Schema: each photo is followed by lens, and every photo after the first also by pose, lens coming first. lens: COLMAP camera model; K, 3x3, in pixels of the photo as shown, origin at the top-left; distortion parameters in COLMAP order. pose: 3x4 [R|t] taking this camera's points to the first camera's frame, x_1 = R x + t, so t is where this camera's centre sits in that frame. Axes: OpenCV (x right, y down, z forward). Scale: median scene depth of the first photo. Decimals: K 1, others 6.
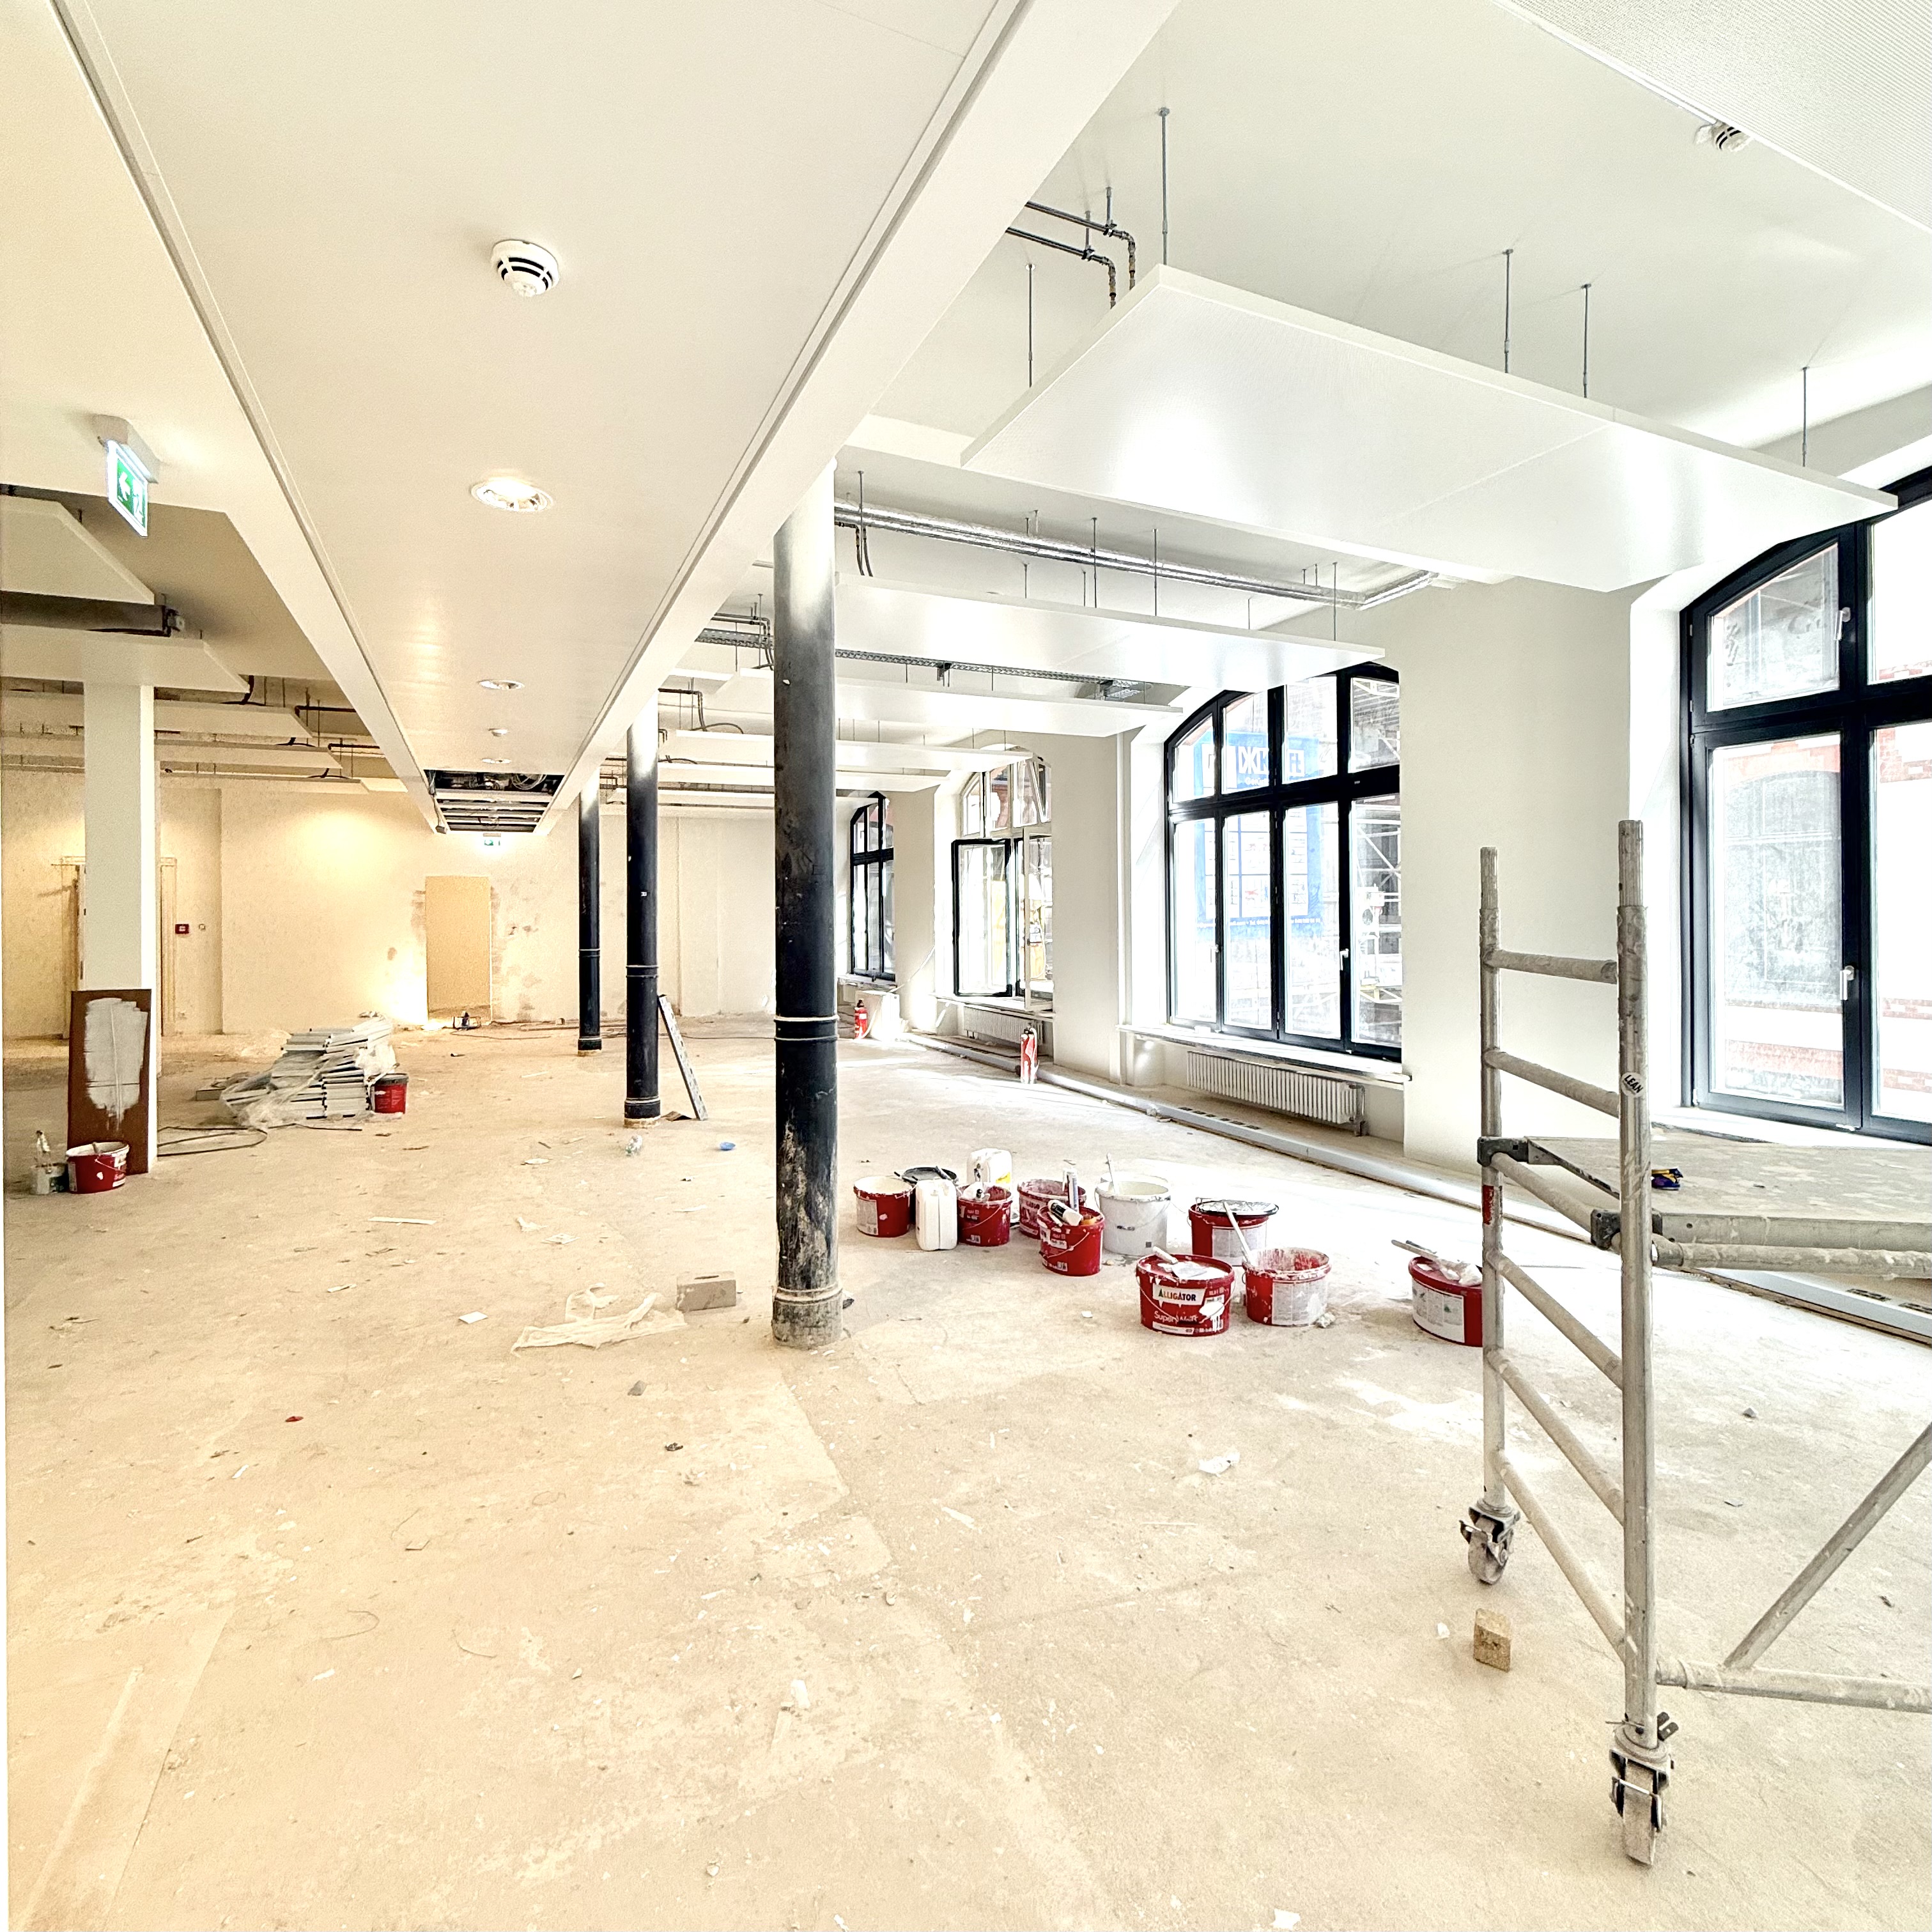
lens RADIAL K [[1036.9, 0, 966.0], [0, 1036.9, 966.0], [0, 0, 1]] dist [-0.000030, -0.000009]
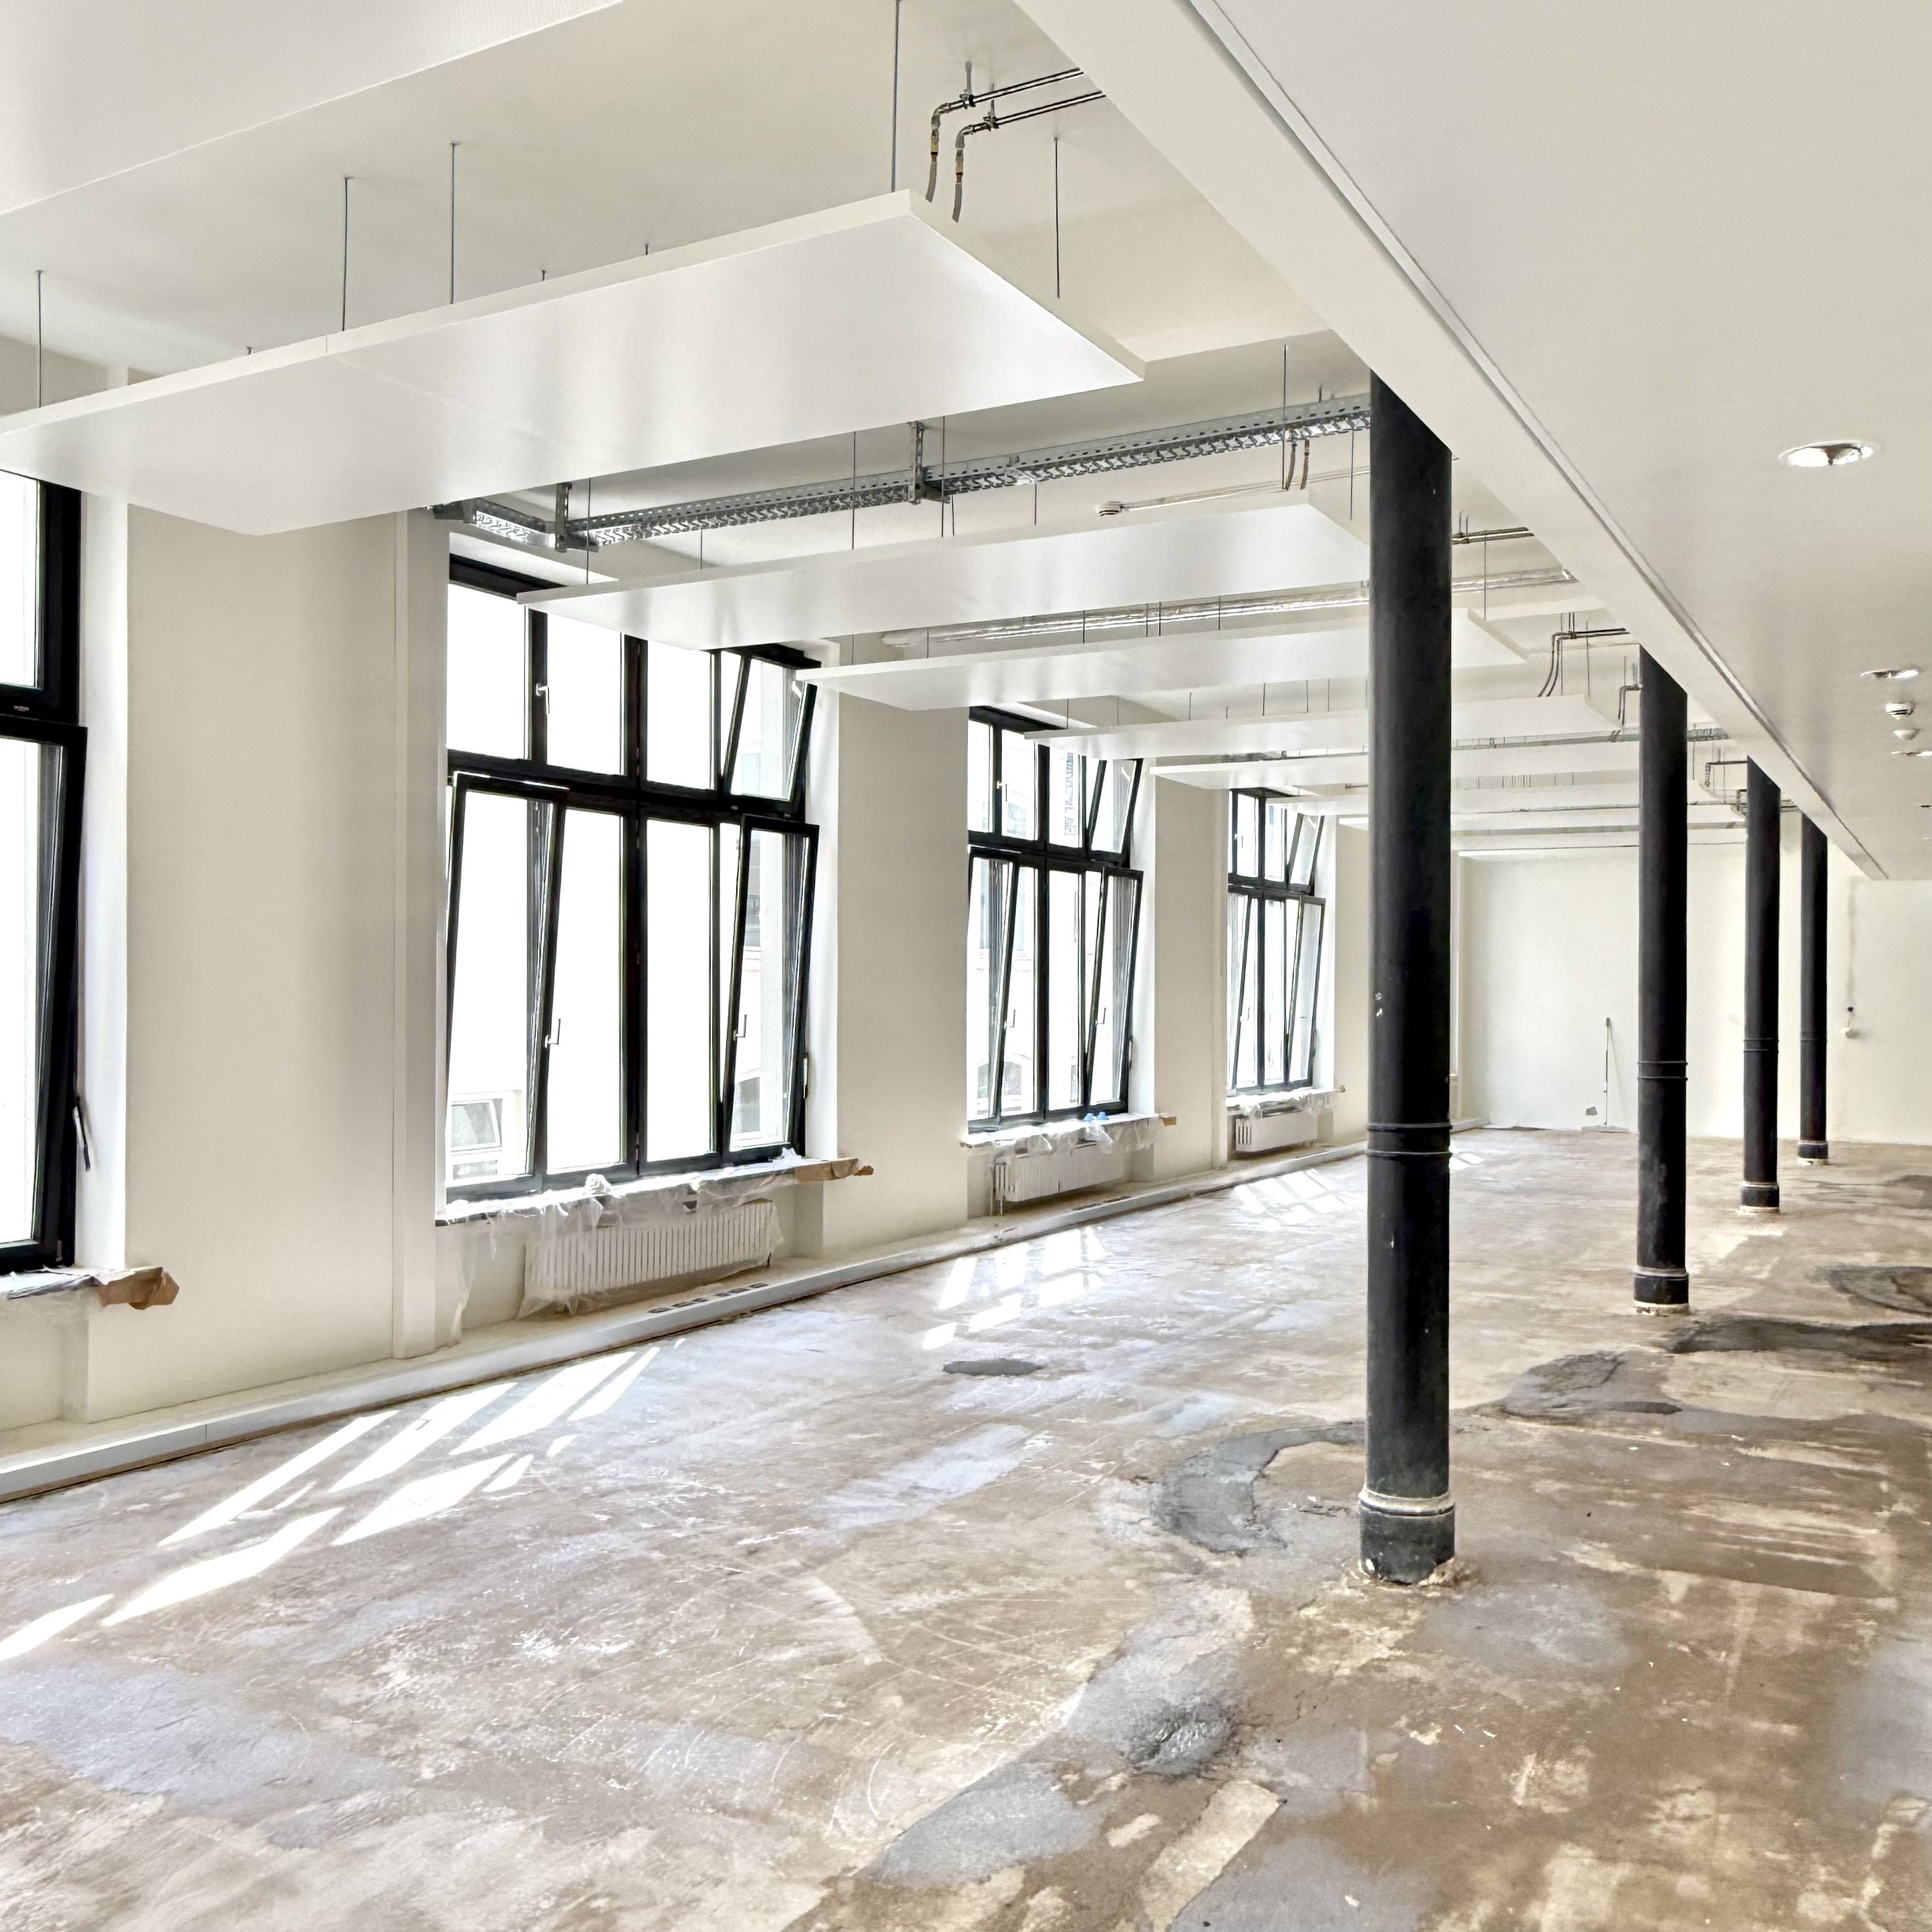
lens RADIAL K [[1774.0, 0, 966.0], [0, 1774.0, 966.0], [0, 0, 1]] dist [-0.000167, -0.000085]
pose [[-0.574111, 0.005296, 0.818760, -0.721078], [0.029081, 0.999480, 0.013927, -0.067835], [-0.818261, 0.031806, -0.573966, 1.478710]]
